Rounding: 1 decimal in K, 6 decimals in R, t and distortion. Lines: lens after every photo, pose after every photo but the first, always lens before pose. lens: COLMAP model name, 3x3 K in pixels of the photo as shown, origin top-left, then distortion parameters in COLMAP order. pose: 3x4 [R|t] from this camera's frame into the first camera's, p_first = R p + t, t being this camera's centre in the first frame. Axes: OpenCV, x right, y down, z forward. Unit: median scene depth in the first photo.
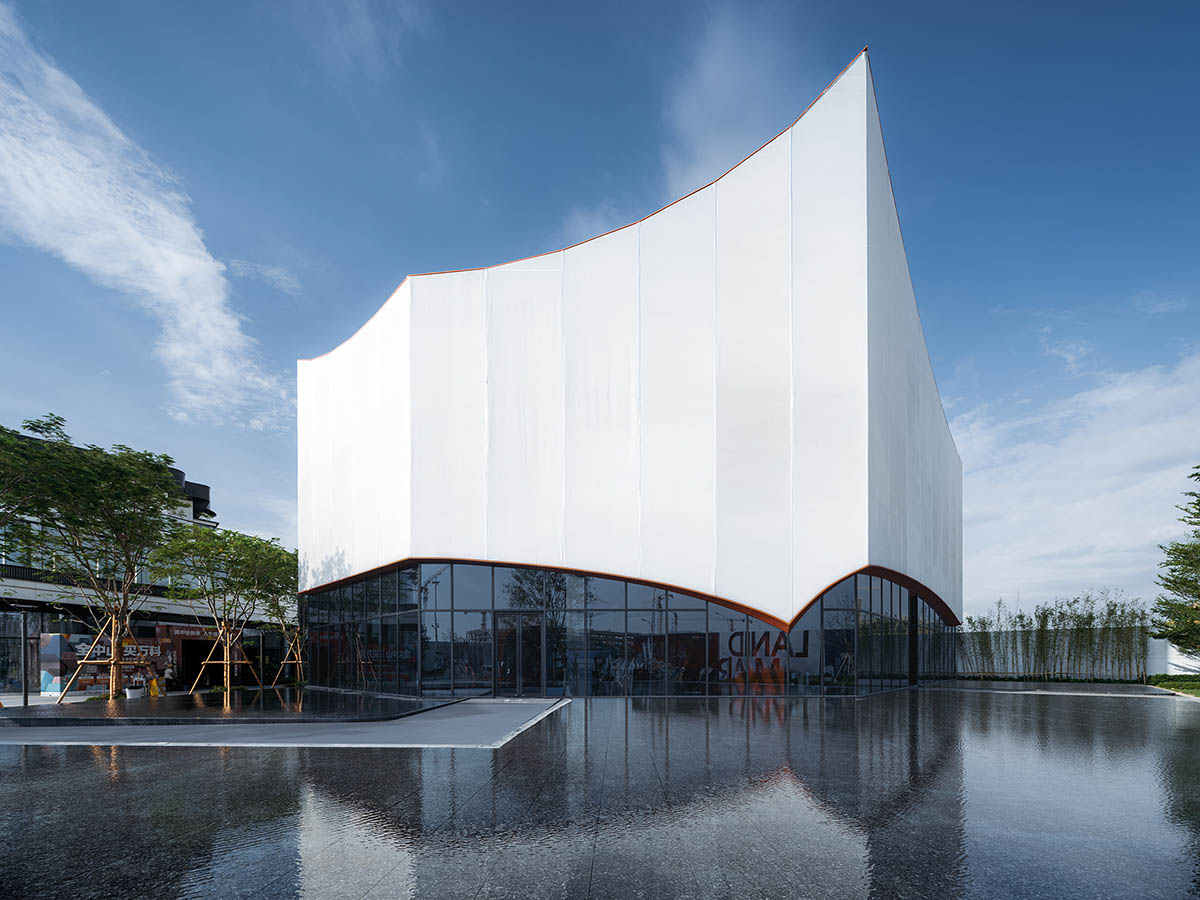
lens RADIAL K [[479.7, 0, 607.1], [0, 479.7, 457.5], [0, 0, 1]] dist [-0.008951, -0.002312]
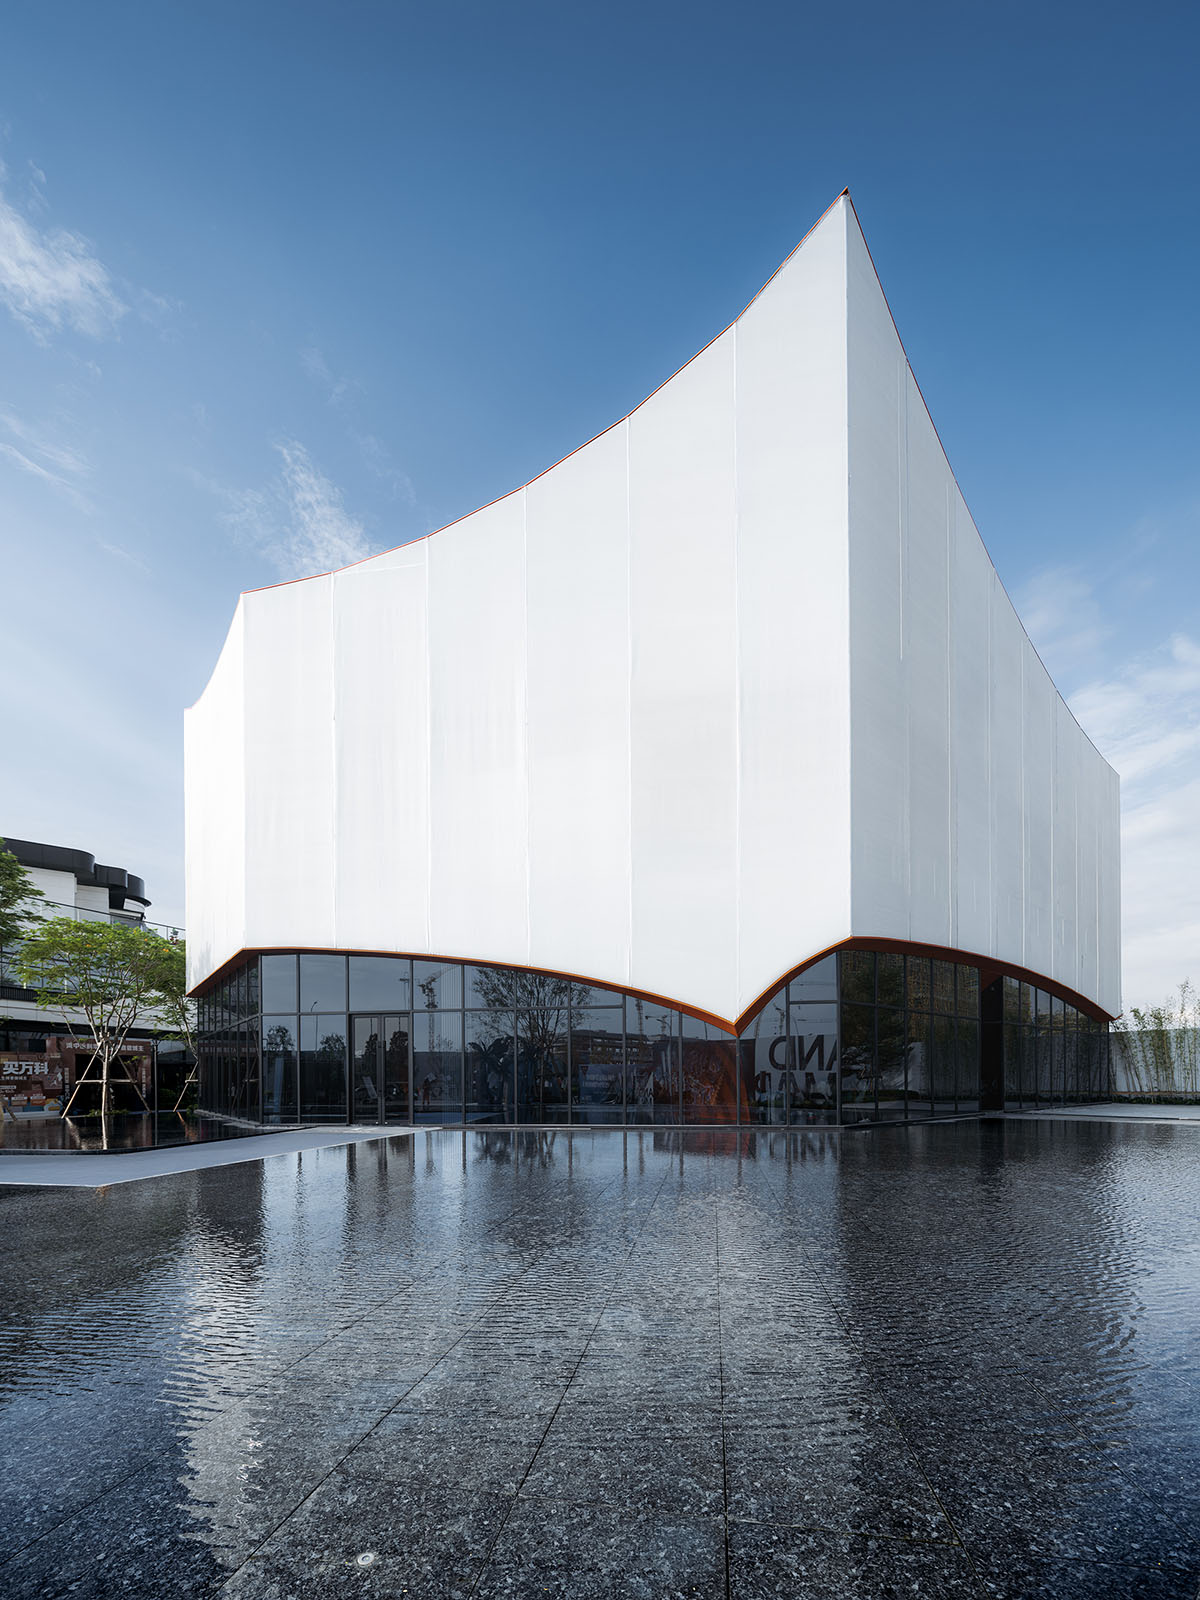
lens RADIAL K [[639.5, 0, 590.8], [0, 639.5, 809.2], [0, 0, 1]] dist [-0.008951, -0.002312]
pose [[0.988603, -0.062213, -0.137088, 0.198917], [0.063050, 0.998009, 0.001771, 0.008706], [0.136705, -0.010394, 0.990557, 0.023377]]
